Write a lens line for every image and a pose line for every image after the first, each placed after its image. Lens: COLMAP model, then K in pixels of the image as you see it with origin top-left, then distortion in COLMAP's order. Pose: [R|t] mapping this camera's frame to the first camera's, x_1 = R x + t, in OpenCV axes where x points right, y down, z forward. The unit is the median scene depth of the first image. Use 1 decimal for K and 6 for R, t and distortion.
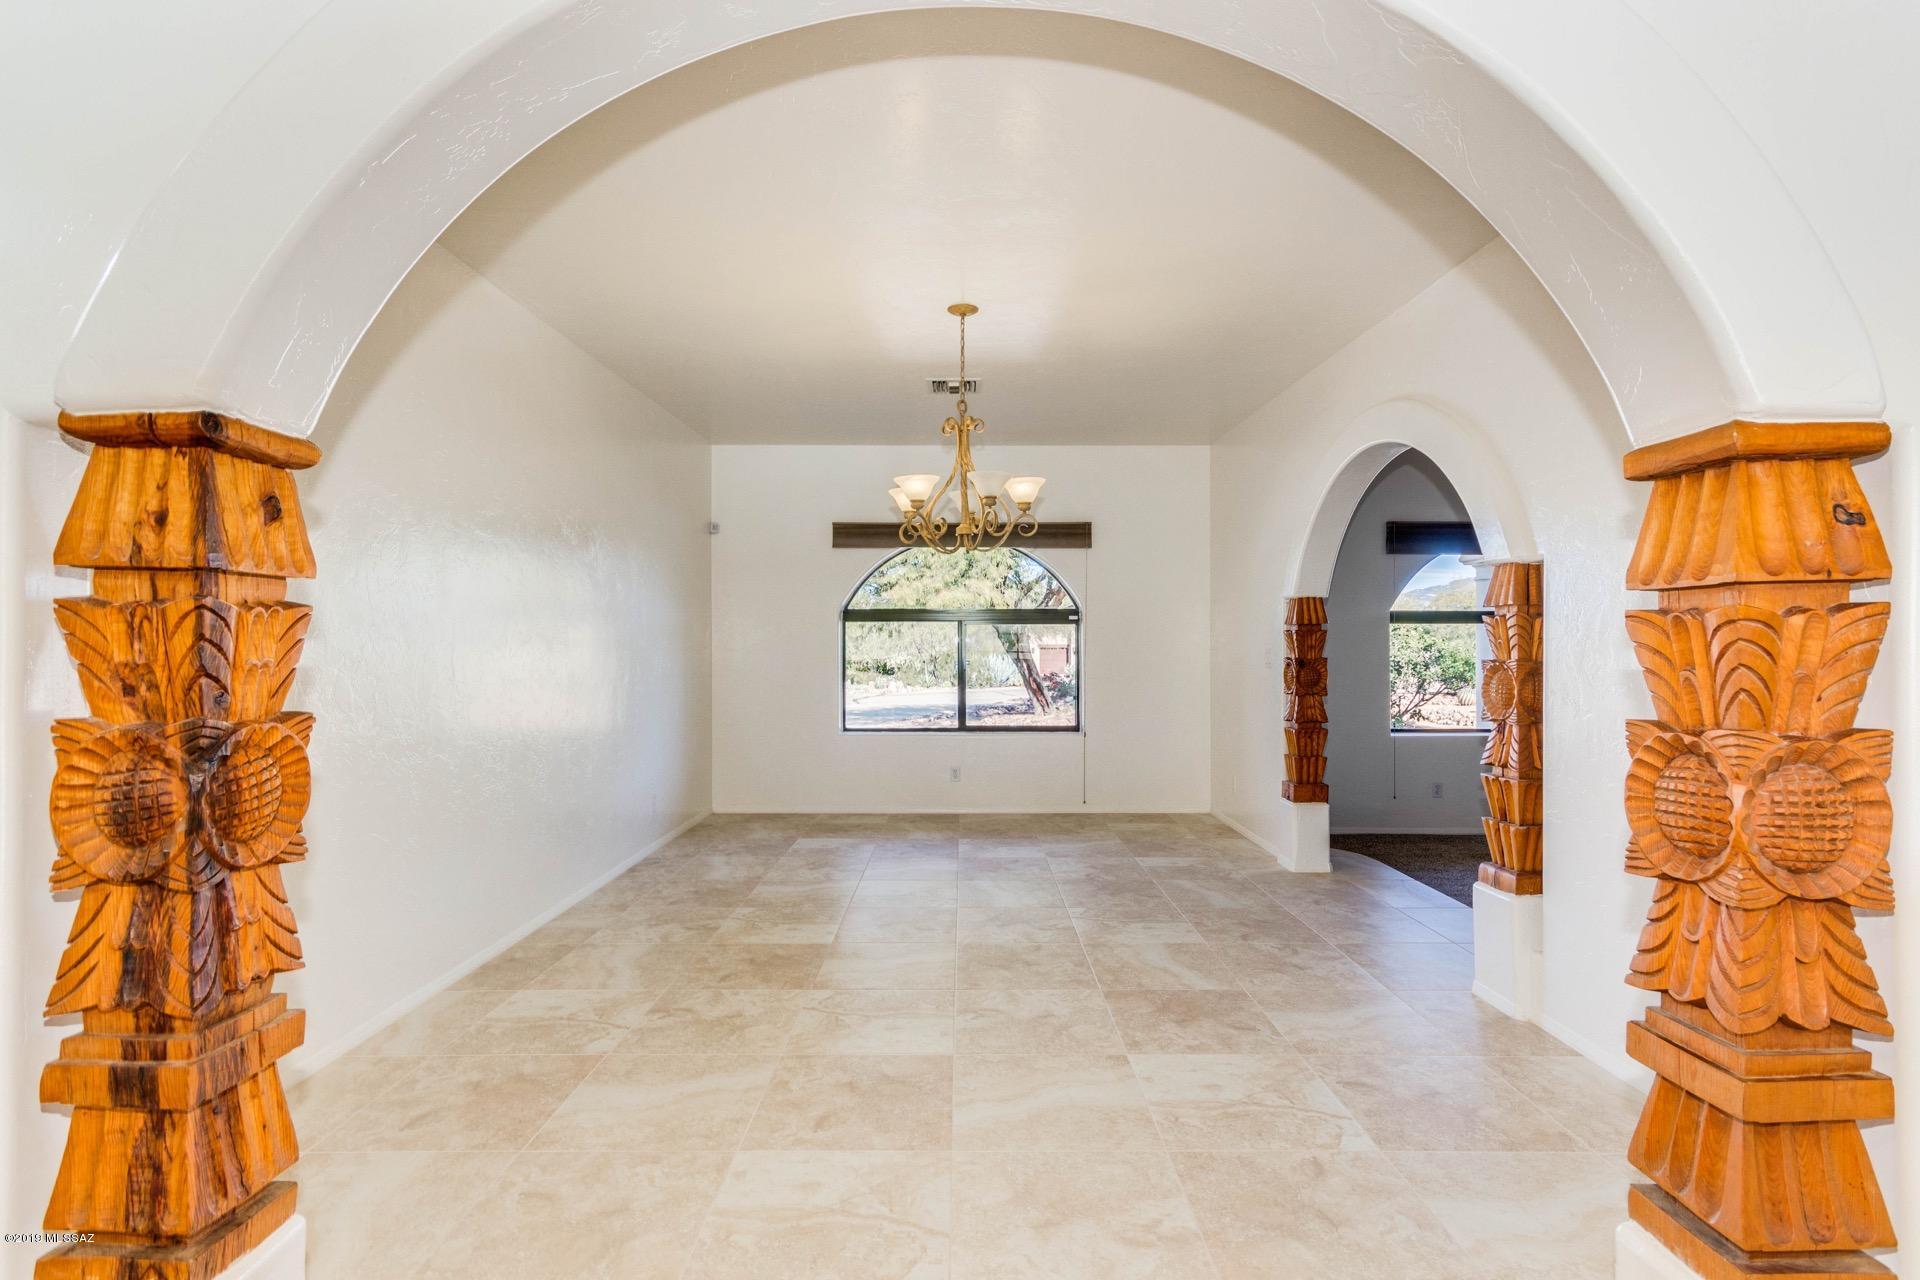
lens RADIAL K [[896.0, 0, 969.6], [0, 896.0, 644.1], [0, 0, 1]] dist [0.000795, 0.002750]
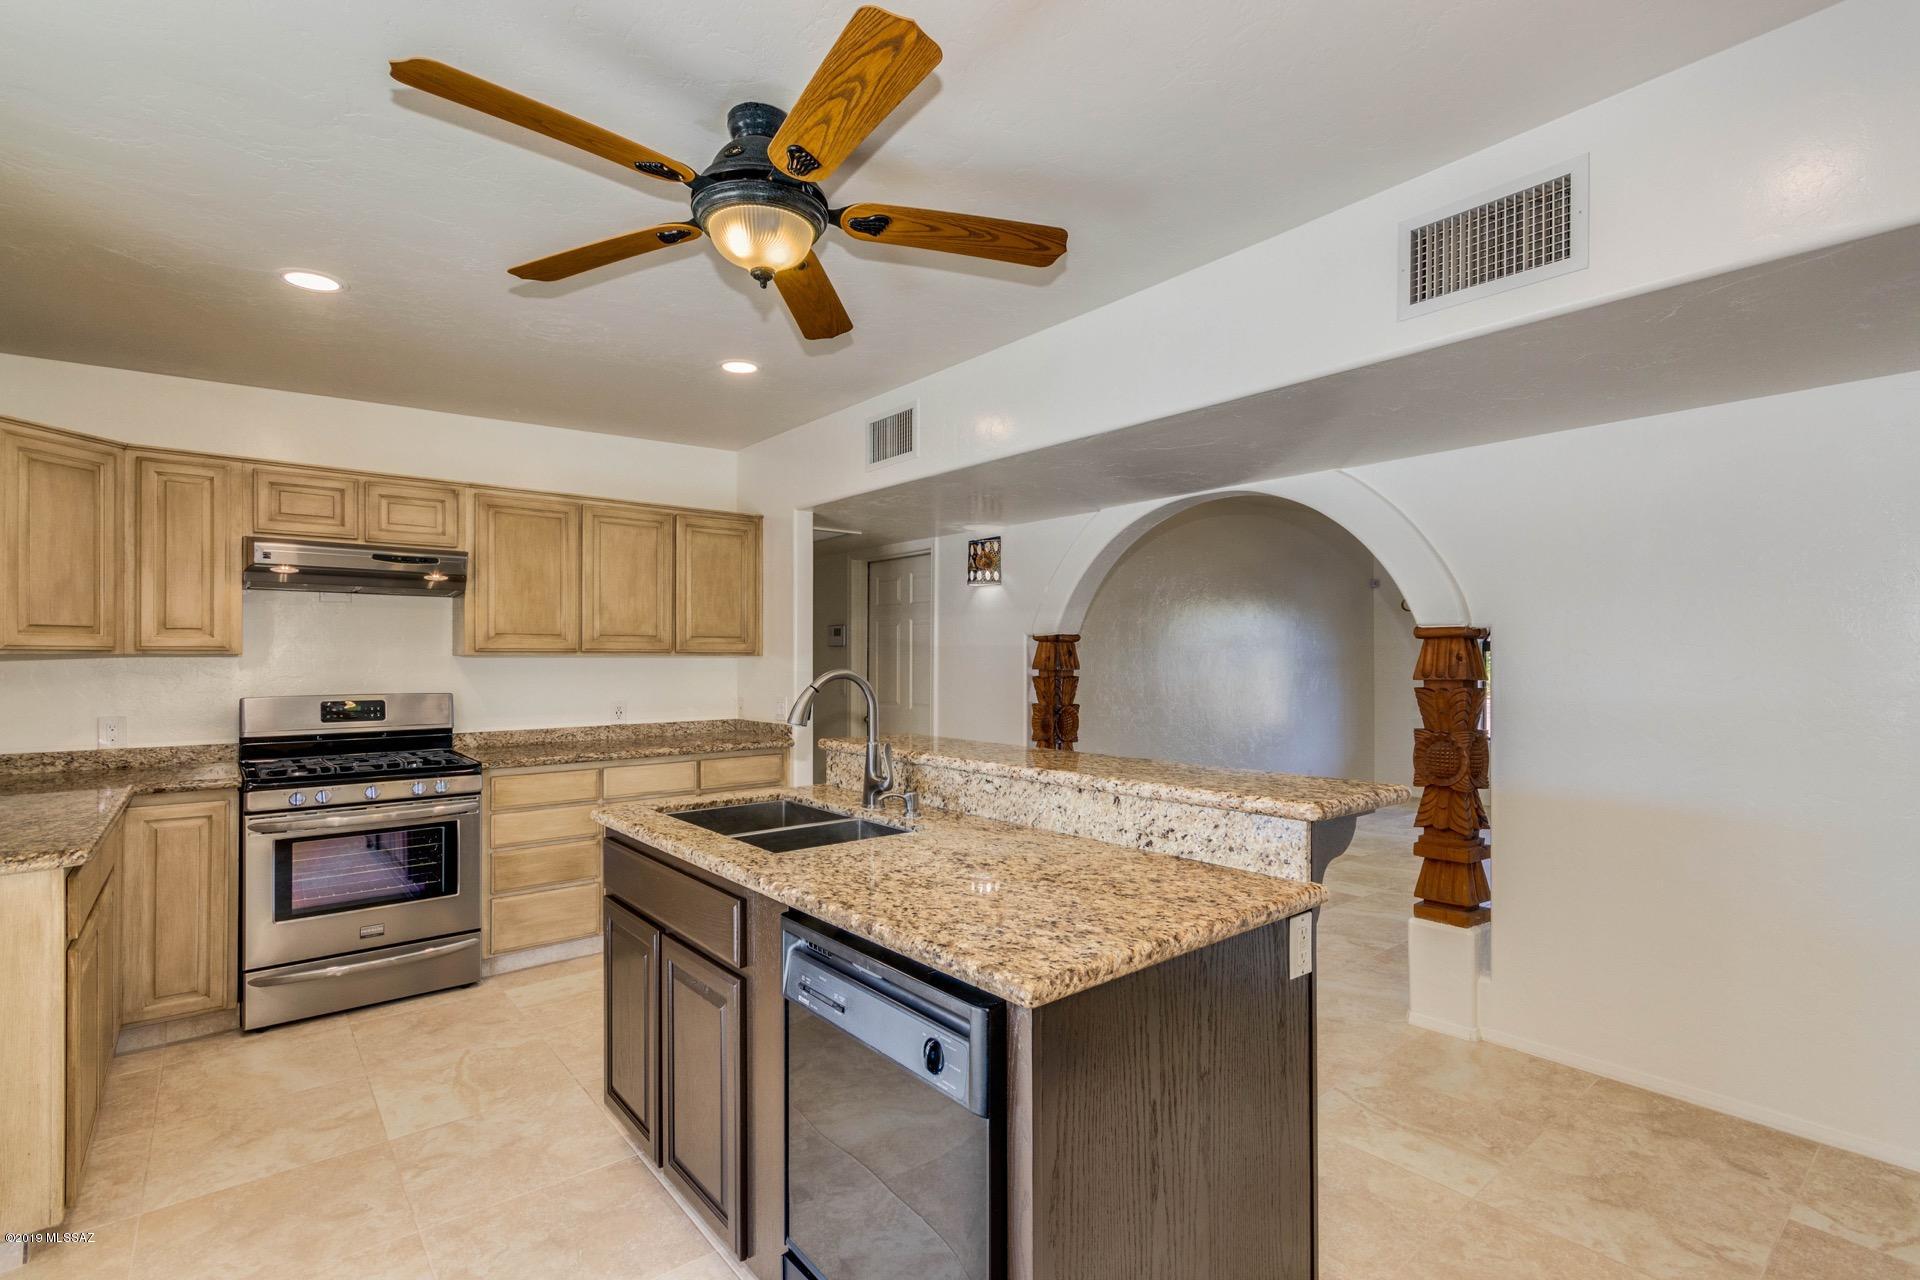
lens RADIAL K [[896.0, 0, 972.4], [0, 896.0, 651.5], [0, 0, 1]] dist [0.000795, 0.002750]
pose [[0.633464, -0.006197, -0.773747, 0.630991], [0.007280, 0.999971, -0.002049, -0.047266], [0.773738, -0.004335, 0.633491, -0.578526]]
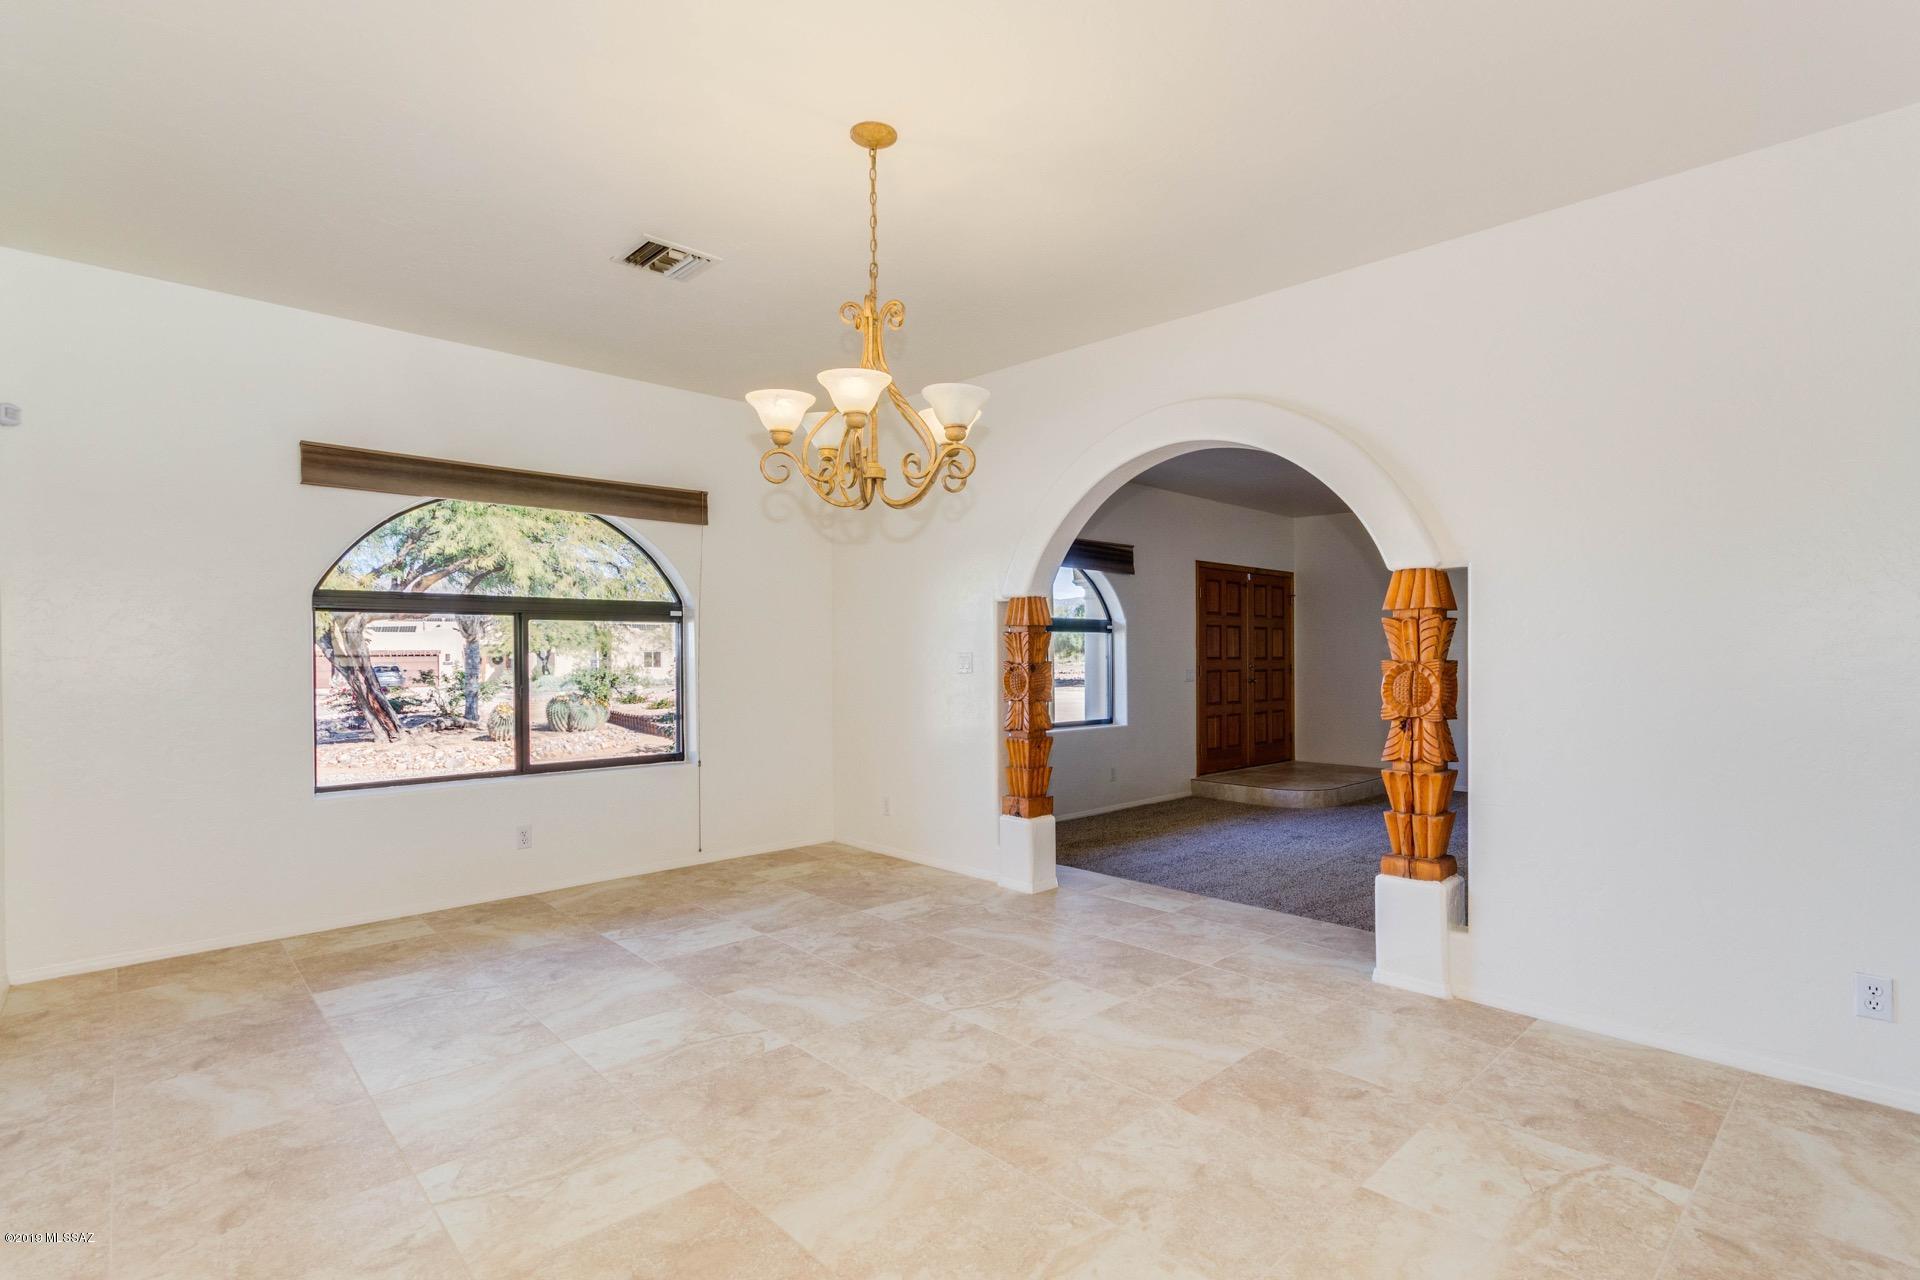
lens RADIAL K [[896.0, 0, 965.5], [0, 896.0, 655.7], [0, 0, 1]] dist [0.000795, 0.002750]
pose [[0.734759, -0.004445, 0.678314, -0.391233], [0.001033, 0.999985, 0.005434, 0.004420], [-0.678328, -0.003292, 0.734752, 0.452429]]
